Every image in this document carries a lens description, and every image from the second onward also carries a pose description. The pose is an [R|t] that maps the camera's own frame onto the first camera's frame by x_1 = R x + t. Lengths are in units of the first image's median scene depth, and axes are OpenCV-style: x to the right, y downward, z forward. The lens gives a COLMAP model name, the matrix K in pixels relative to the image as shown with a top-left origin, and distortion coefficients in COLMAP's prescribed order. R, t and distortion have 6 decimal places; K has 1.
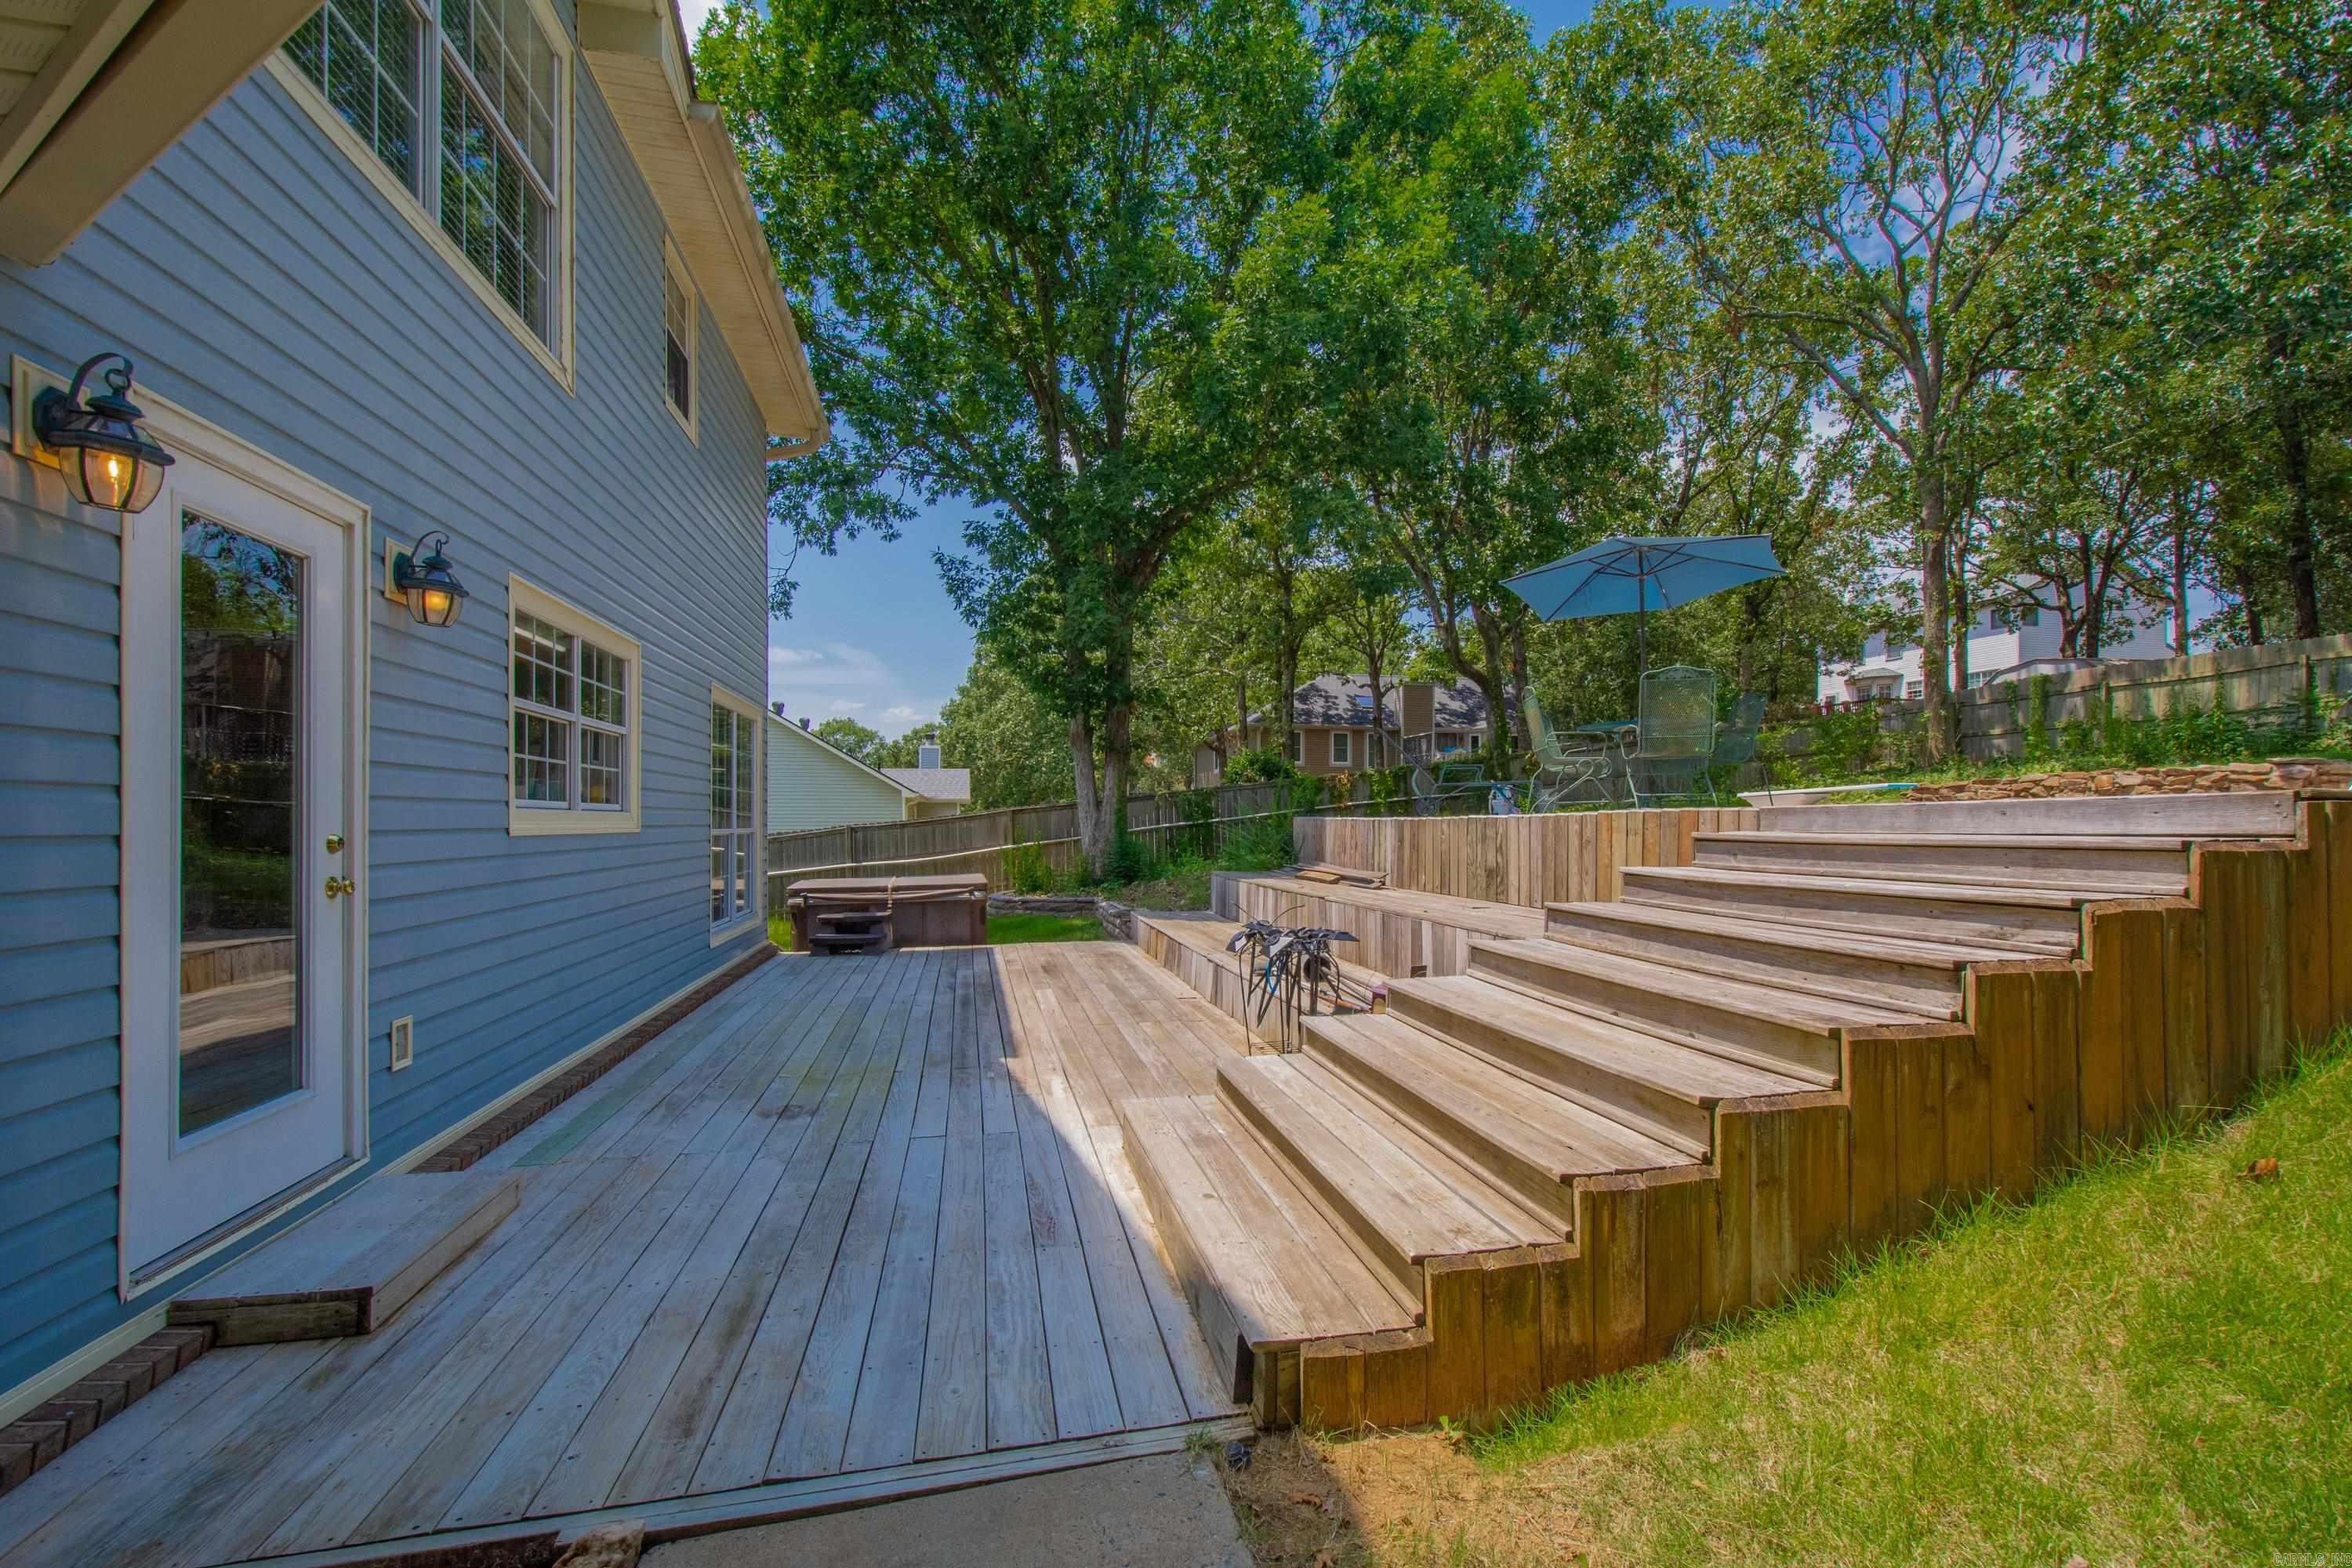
lens RADIAL K [[1037.5, 0, 1202.8], [0, 1037.5, 820.8], [0, 0, 1]] dist [0.019117, -0.010135]
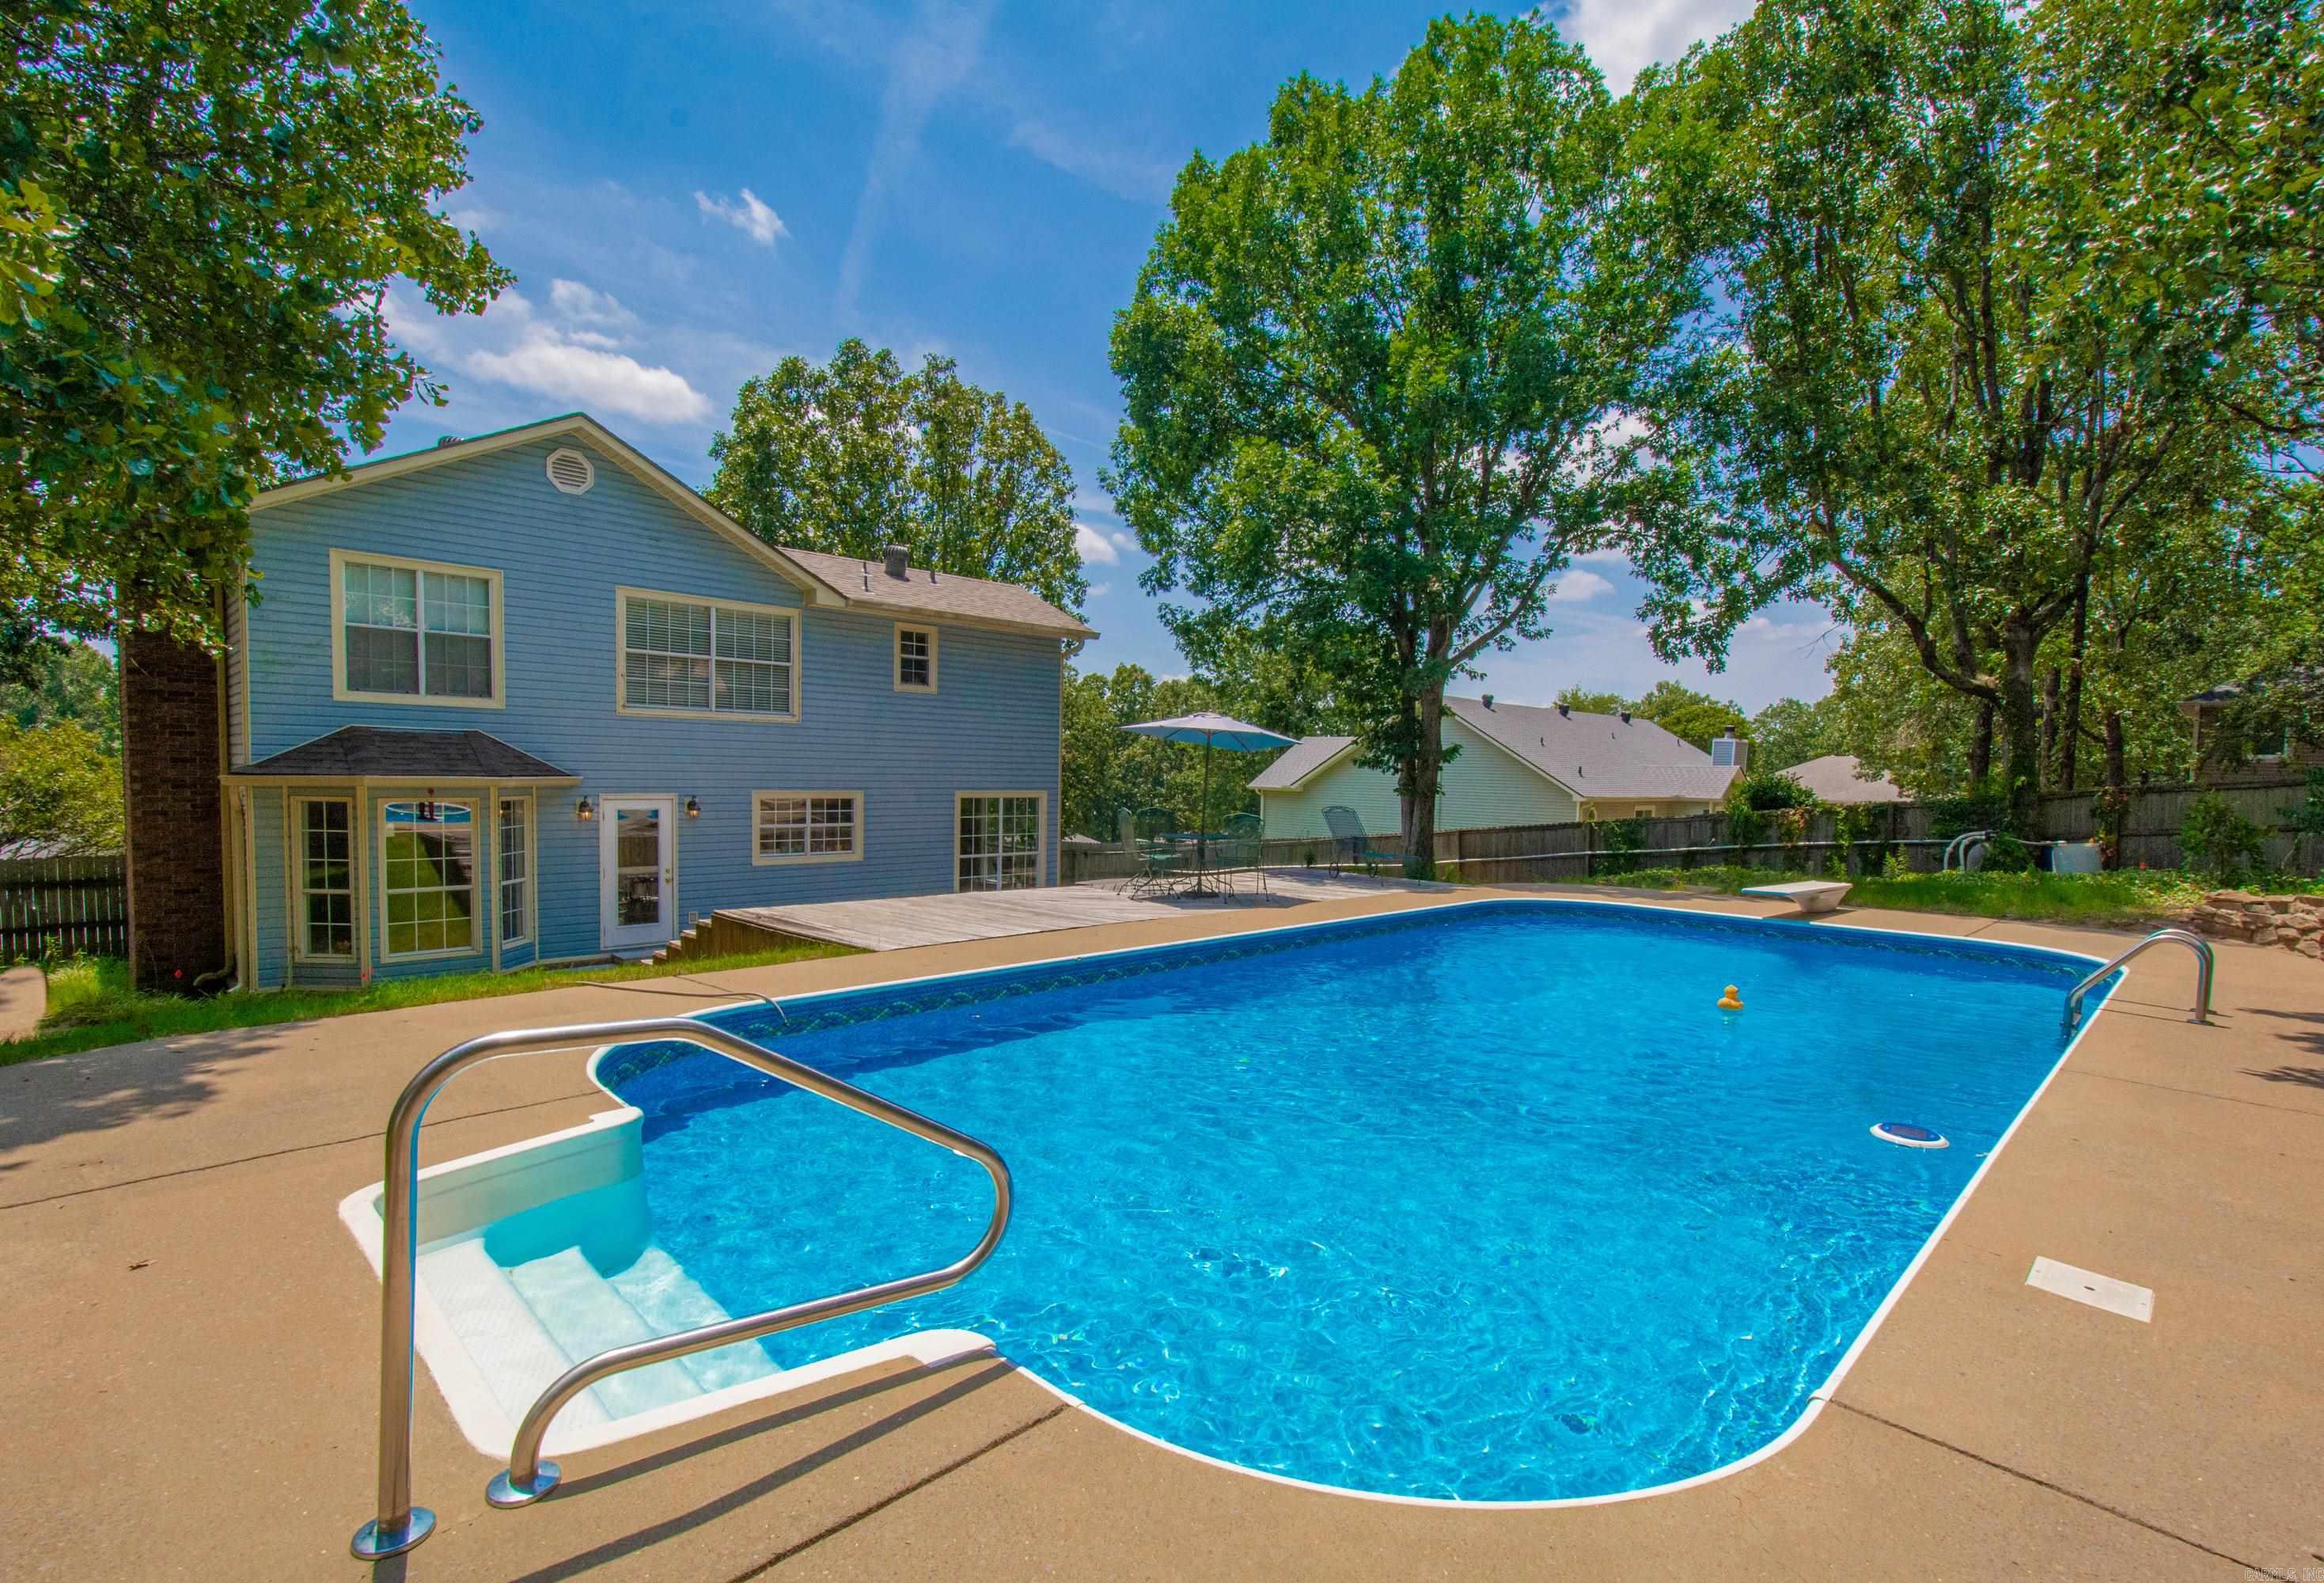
lens RADIAL K [[1087.1, 0, 1161.6], [0, 1087.1, 832.5], [0, 0, 1]] dist [0.025297, -0.000064]
pose [[0.541055, 0.062238, -0.838681, 0.665403], [-0.022817, 0.997977, 0.059340, -0.073178], [0.840677, -0.012970, 0.541381, 0.037737]]
